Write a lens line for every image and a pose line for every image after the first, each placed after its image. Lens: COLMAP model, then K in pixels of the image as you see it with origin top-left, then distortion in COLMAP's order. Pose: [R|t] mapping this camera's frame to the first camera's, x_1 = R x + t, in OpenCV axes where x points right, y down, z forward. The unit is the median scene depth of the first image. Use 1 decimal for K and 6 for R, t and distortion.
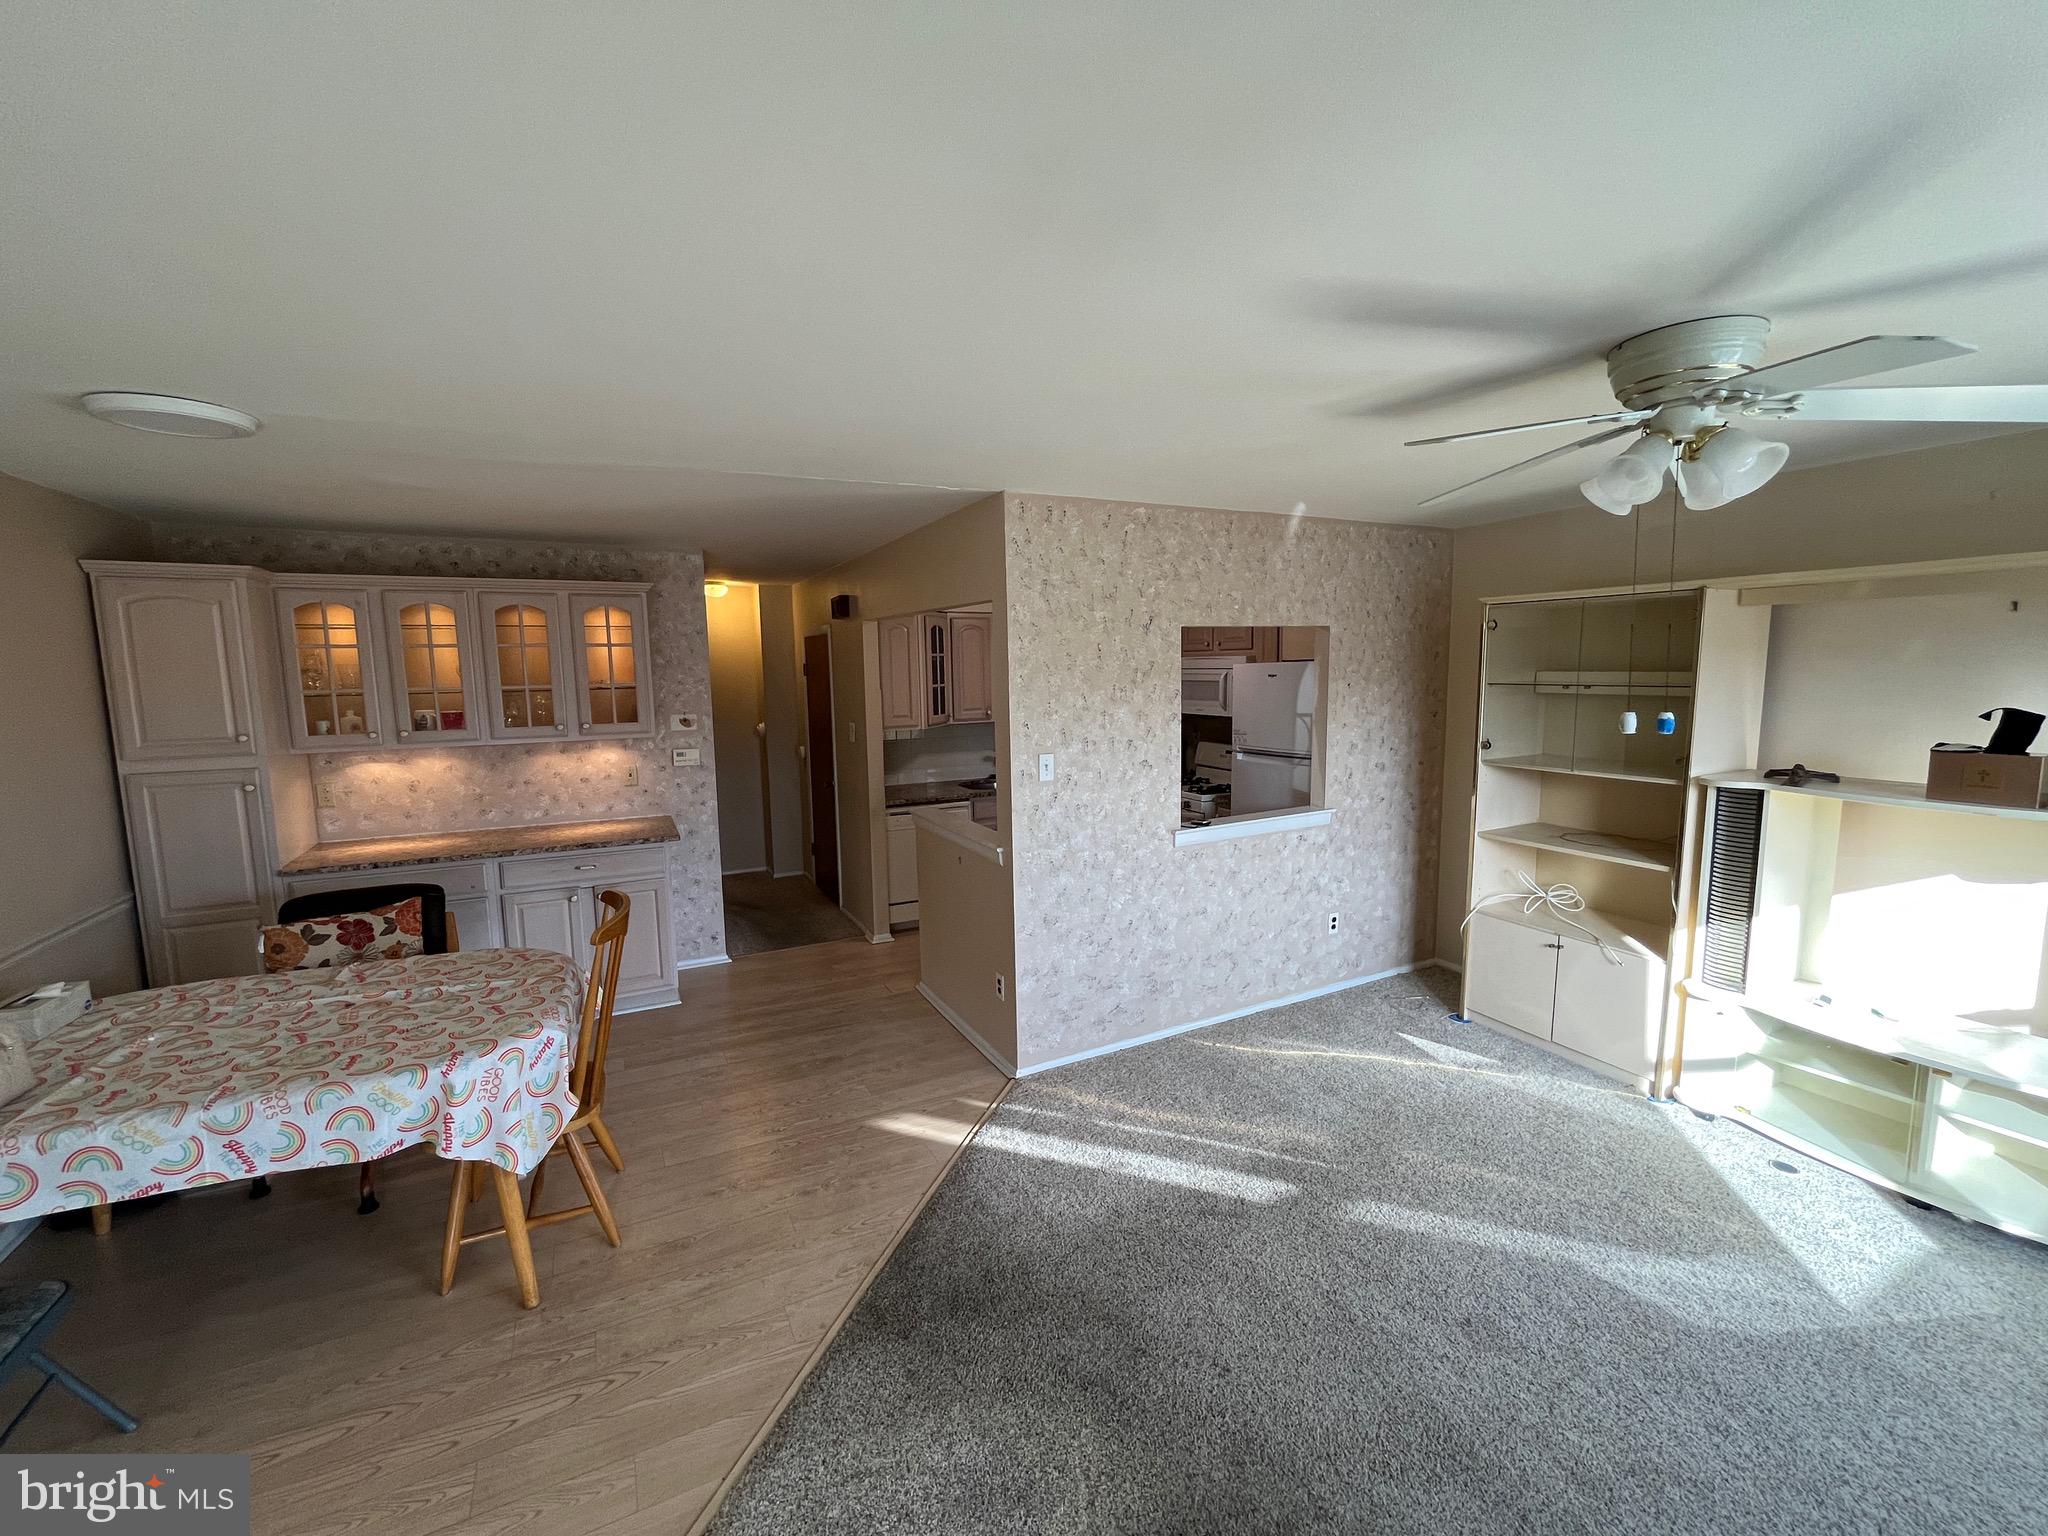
lens RADIAL K [[832.4, 0, 1021.4], [0, 832.4, 768.0], [0, 0, 1]] dist [-0.003246, -0.000327]
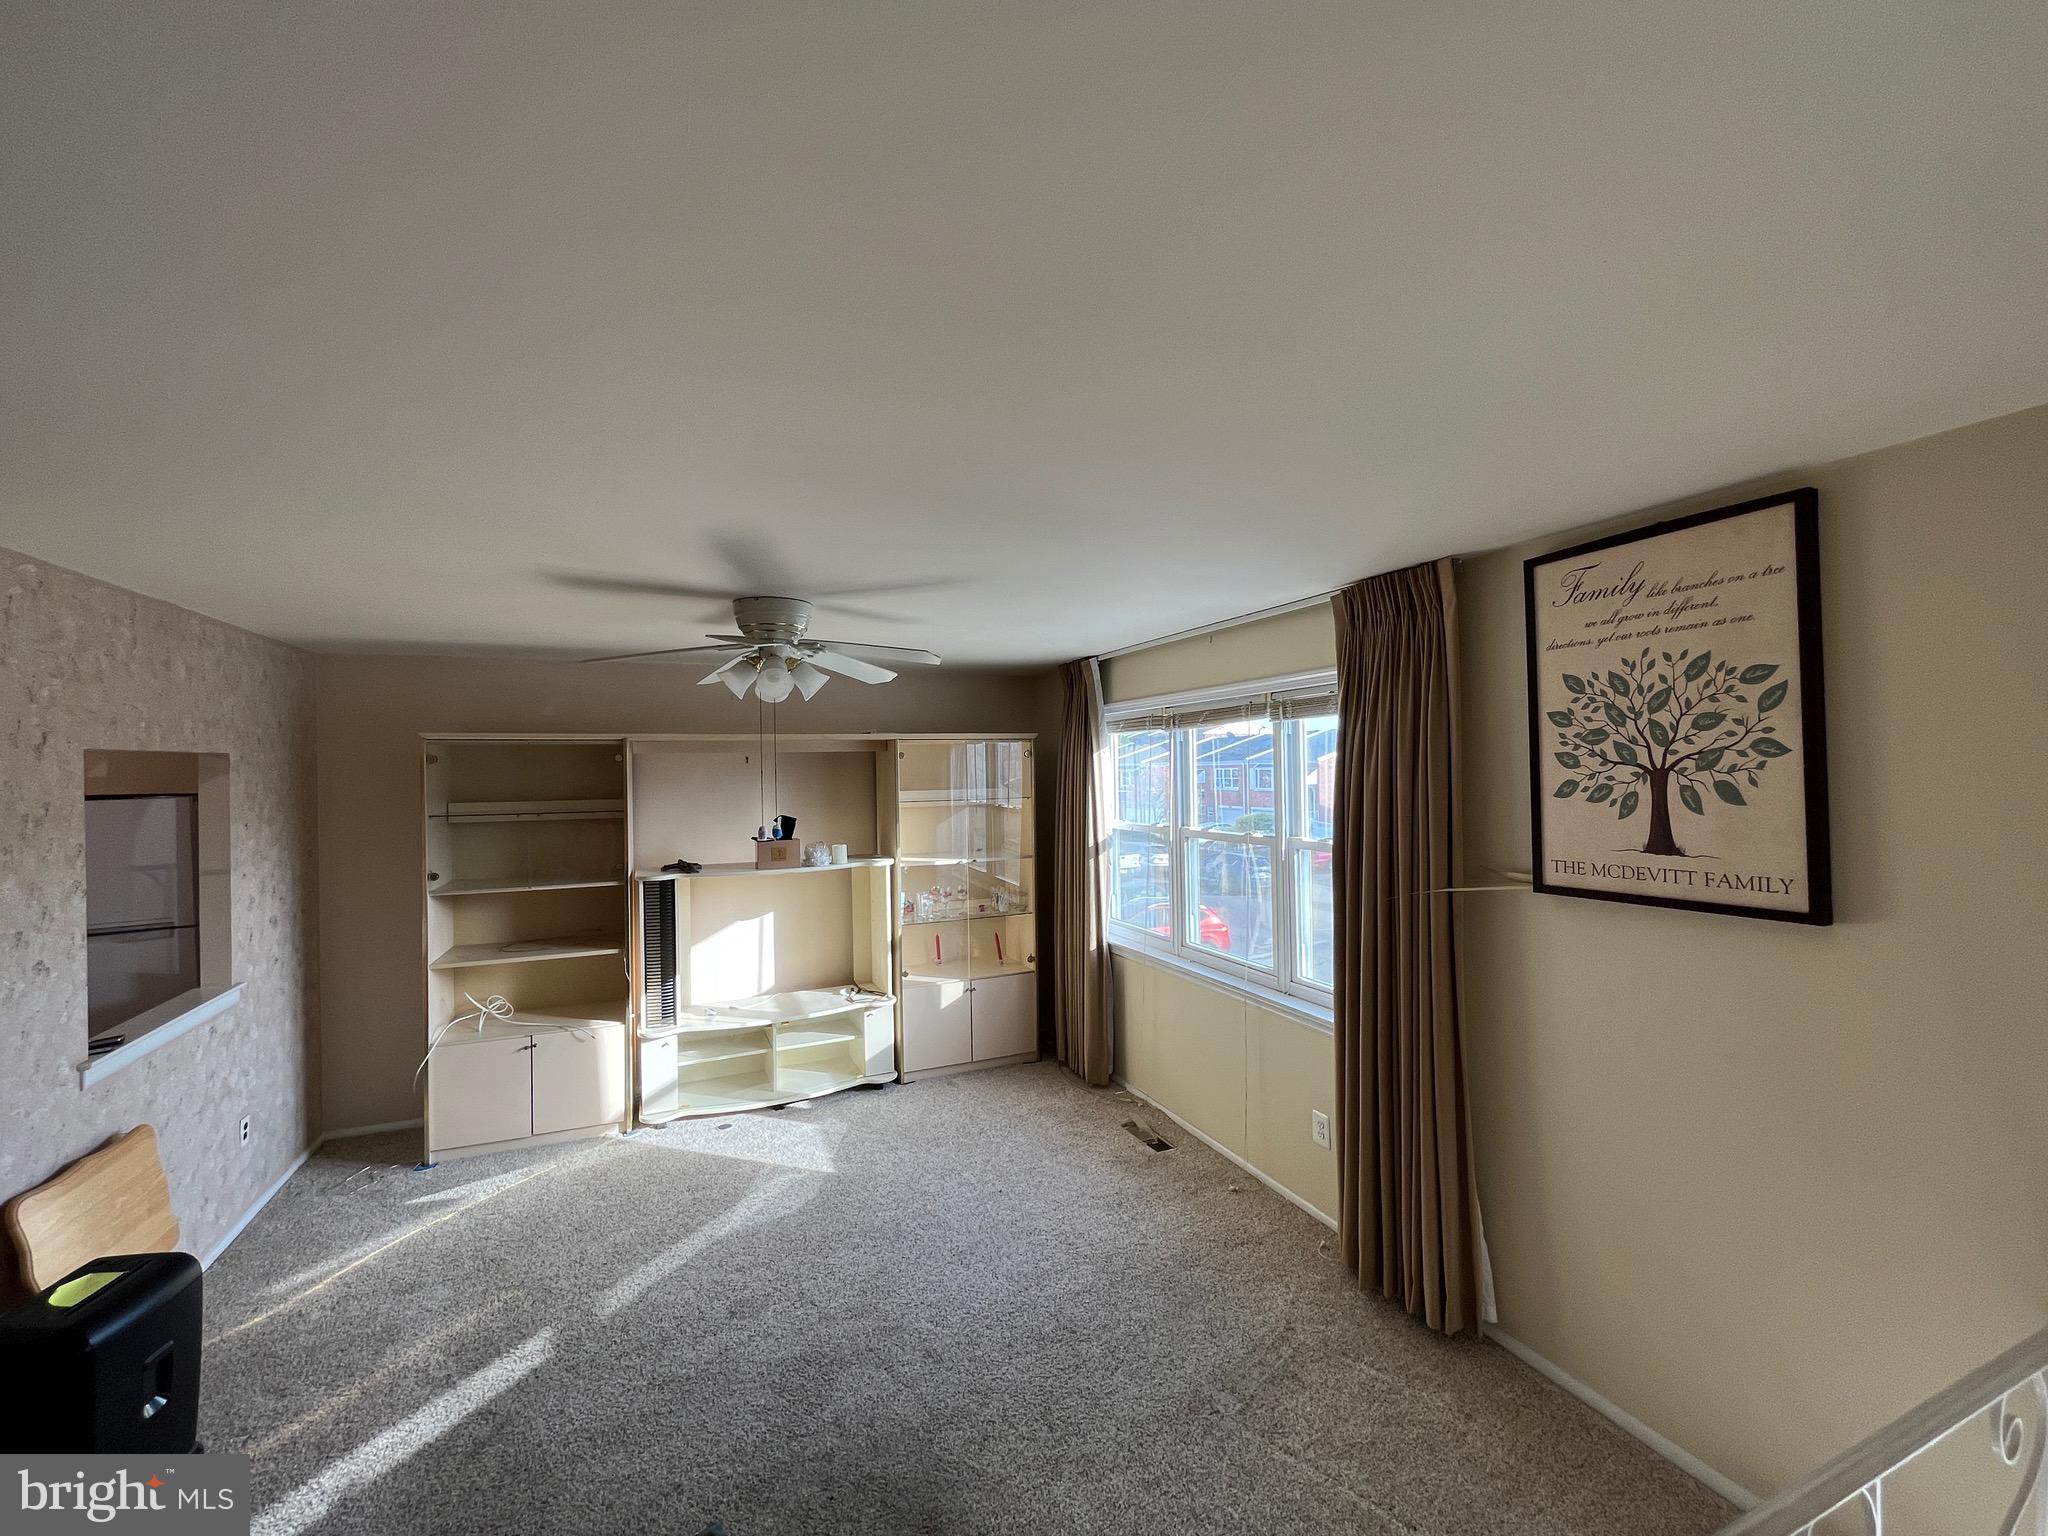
lens RADIAL K [[832.4, 0, 1021.4], [0, 832.4, 768.0], [0, 0, 1]] dist [-0.003246, -0.000327]
pose [[0.063023, 0.016536, 0.997875, -0.425880], [0.135423, 0.990473, -0.024966, -0.038025], [-0.988781, 0.136709, 0.060184, 0.224762]]
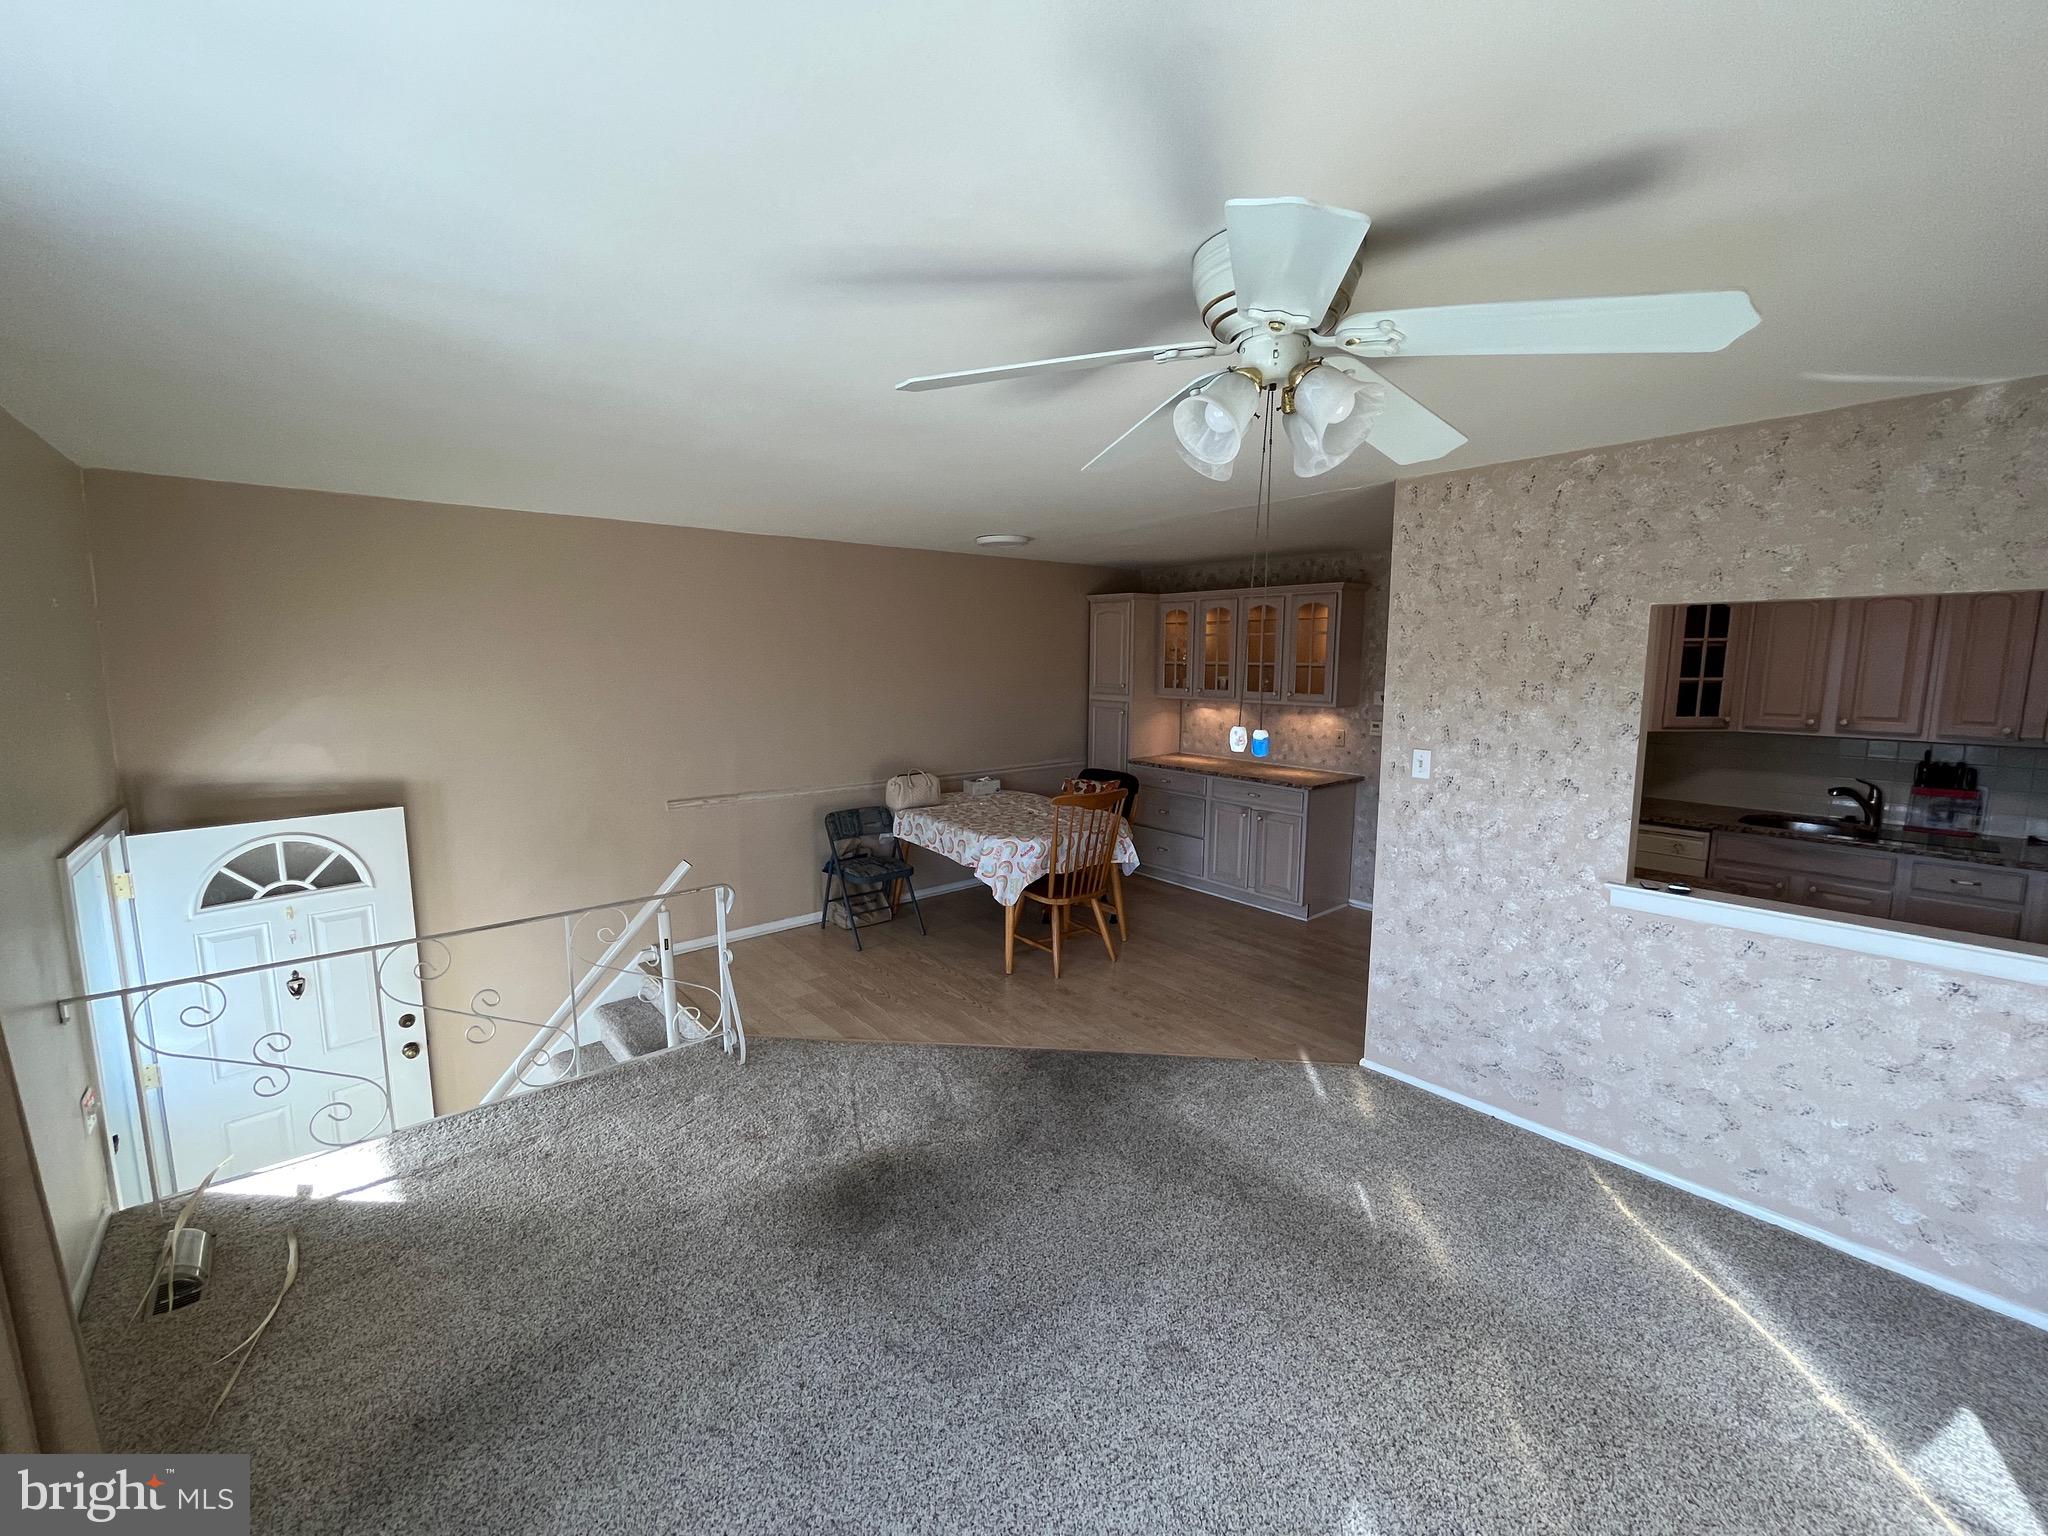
lens RADIAL K [[832.4, 0, 1021.4], [0, 832.4, 768.0], [0, 0, 1]] dist [-0.003246, -0.000327]
pose [[0.229212, 0.150008, -0.961748, 0.789914], [-0.123264, 0.984572, 0.124191, -0.054401], [0.965540, 0.090083, 0.244166, 0.314901]]
